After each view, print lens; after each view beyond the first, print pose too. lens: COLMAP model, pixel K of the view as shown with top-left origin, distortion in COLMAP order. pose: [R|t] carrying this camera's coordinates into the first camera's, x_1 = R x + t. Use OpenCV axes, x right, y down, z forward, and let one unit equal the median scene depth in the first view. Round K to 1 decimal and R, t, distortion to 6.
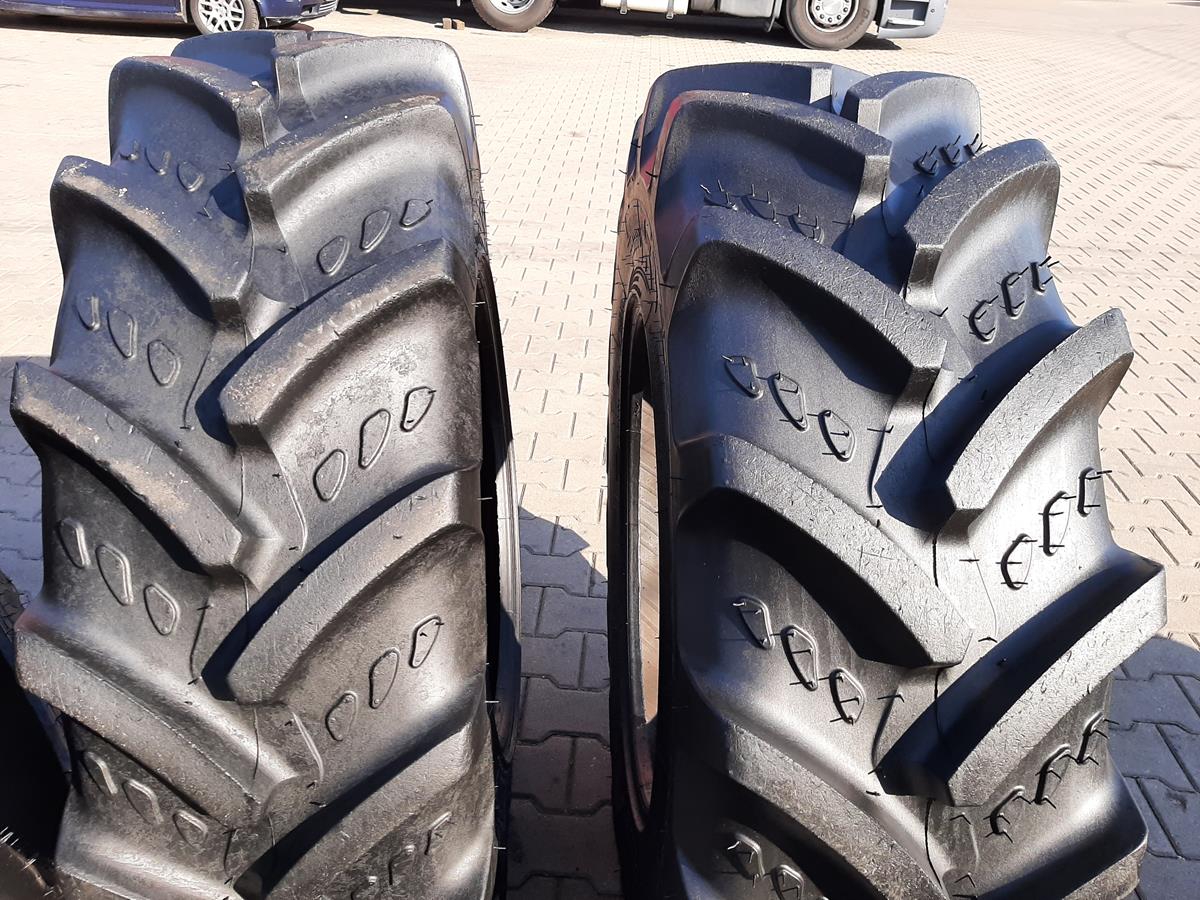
lens RADIAL K [[932.0, 0, 600.0], [0, 932.0, 450.0], [0, 0, 1]] dist [0.114511, -0.293732]
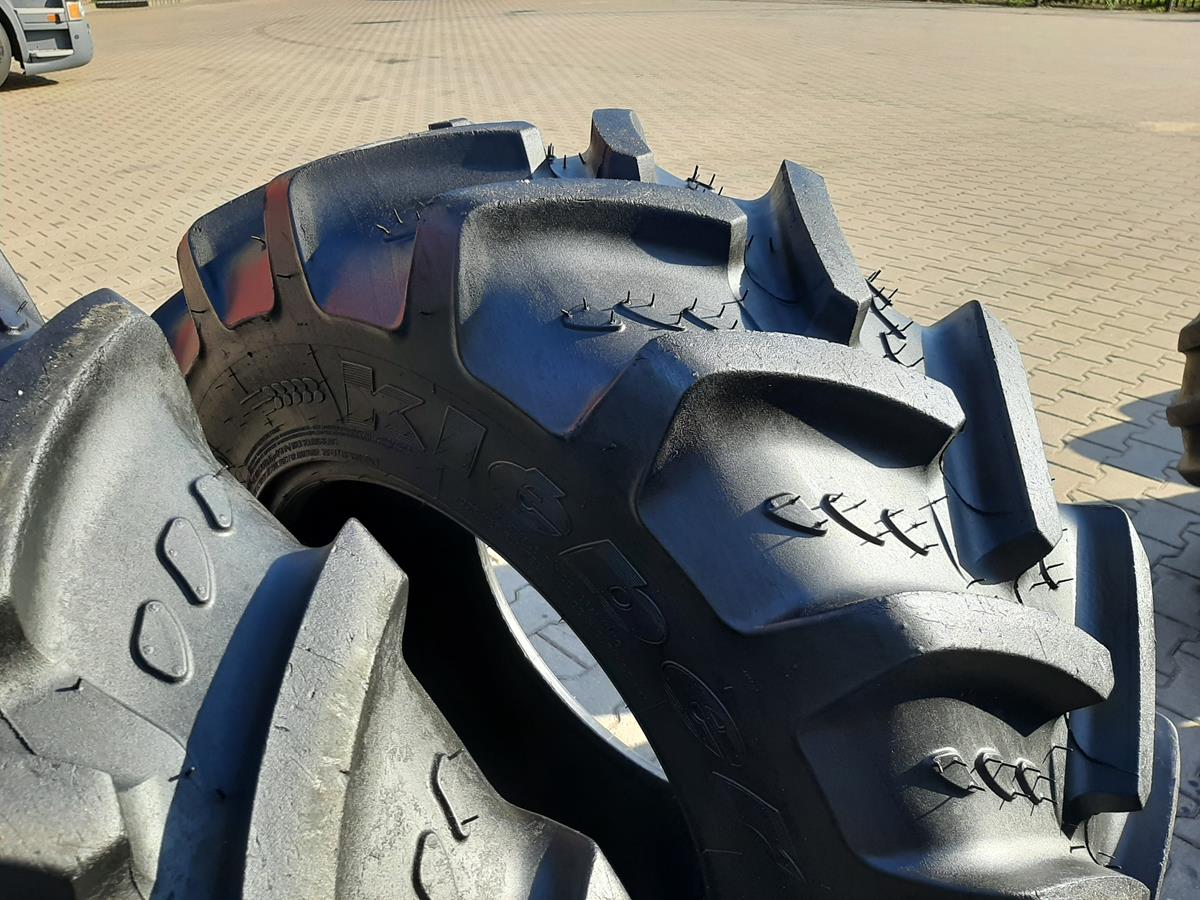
lens RADIAL K [[907.7, 0, 600.0], [0, 907.7, 472.3], [0, 0, 1]] dist [0.034286, -0.001680]
pose [[0.700434, -0.406601, 0.586574, -0.397899], [0.399144, 0.904478, 0.150343, -0.288628], [-0.591673, 0.128822, 0.795819, 0.453927]]
